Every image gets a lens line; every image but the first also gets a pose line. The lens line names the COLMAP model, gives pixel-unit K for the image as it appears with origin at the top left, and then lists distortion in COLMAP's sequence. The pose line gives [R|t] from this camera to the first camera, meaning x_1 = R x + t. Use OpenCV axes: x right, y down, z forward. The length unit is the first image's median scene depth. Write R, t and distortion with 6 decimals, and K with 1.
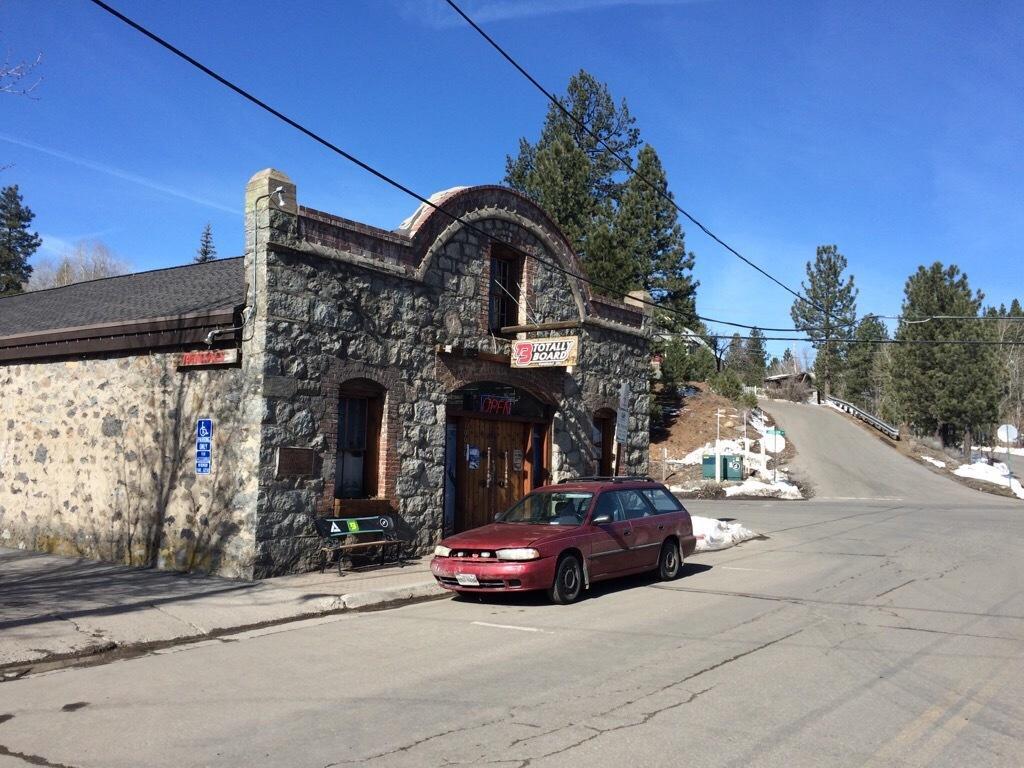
lens RADIAL K [[888.9, 0, 511.4], [0, 888.9, 384.2], [0, 0, 1]] dist [0.092032, -0.126291]
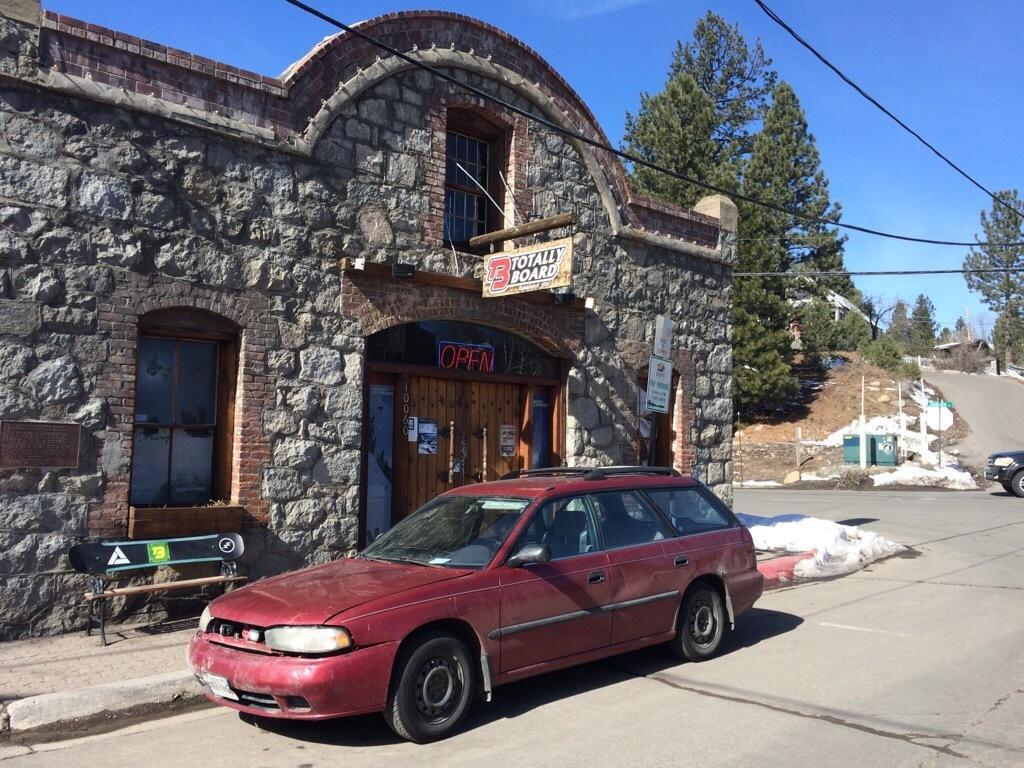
lens RADIAL K [[888.9, 0, 511.3], [0, 888.9, 382.8], [0, 0, 1]] dist [0.092032, -0.126291]
pose [[0.986286, -0.020200, -0.163807, 0.127118], [0.022817, 0.999640, 0.014111, 0.035125], [0.163463, -0.017655, 0.986392, 0.370031]]
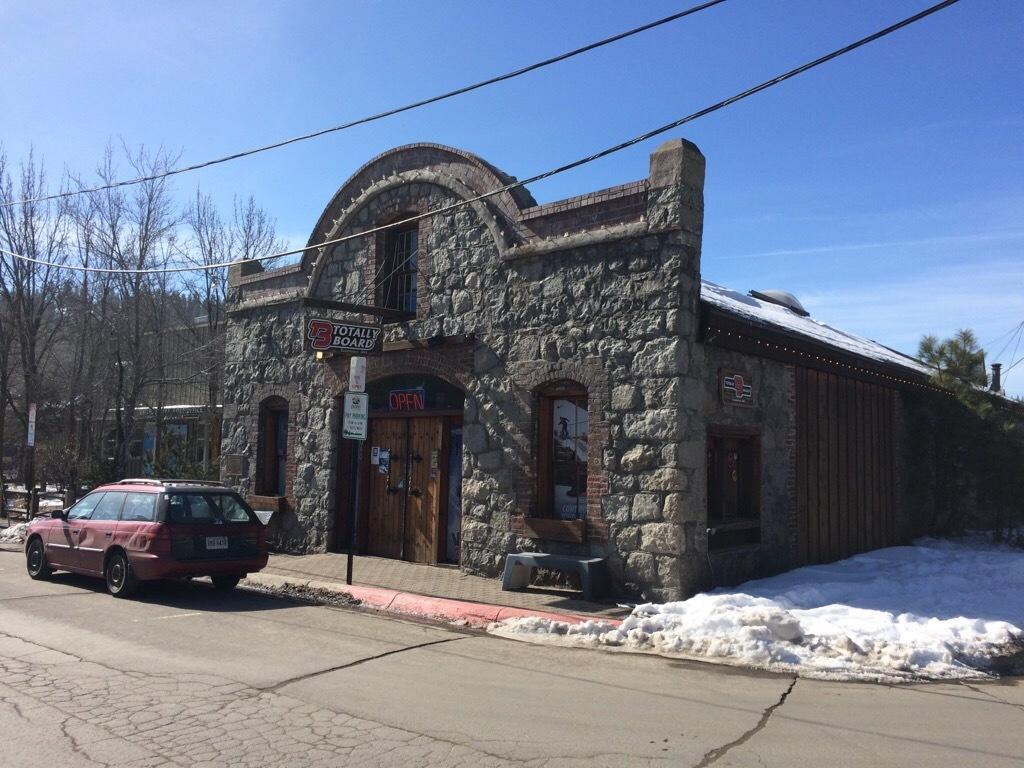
lens RADIAL K [[888.9, 0, 493.4], [0, 888.9, 385.8], [0, 0, 1]] dist [0.092032, -0.126291]
pose [[-0.102641, -0.103219, -0.989349, 0.857416], [0.067953, 0.991551, -0.110498, 0.114823], [0.992395, -0.078571, -0.094760, 1.209537]]
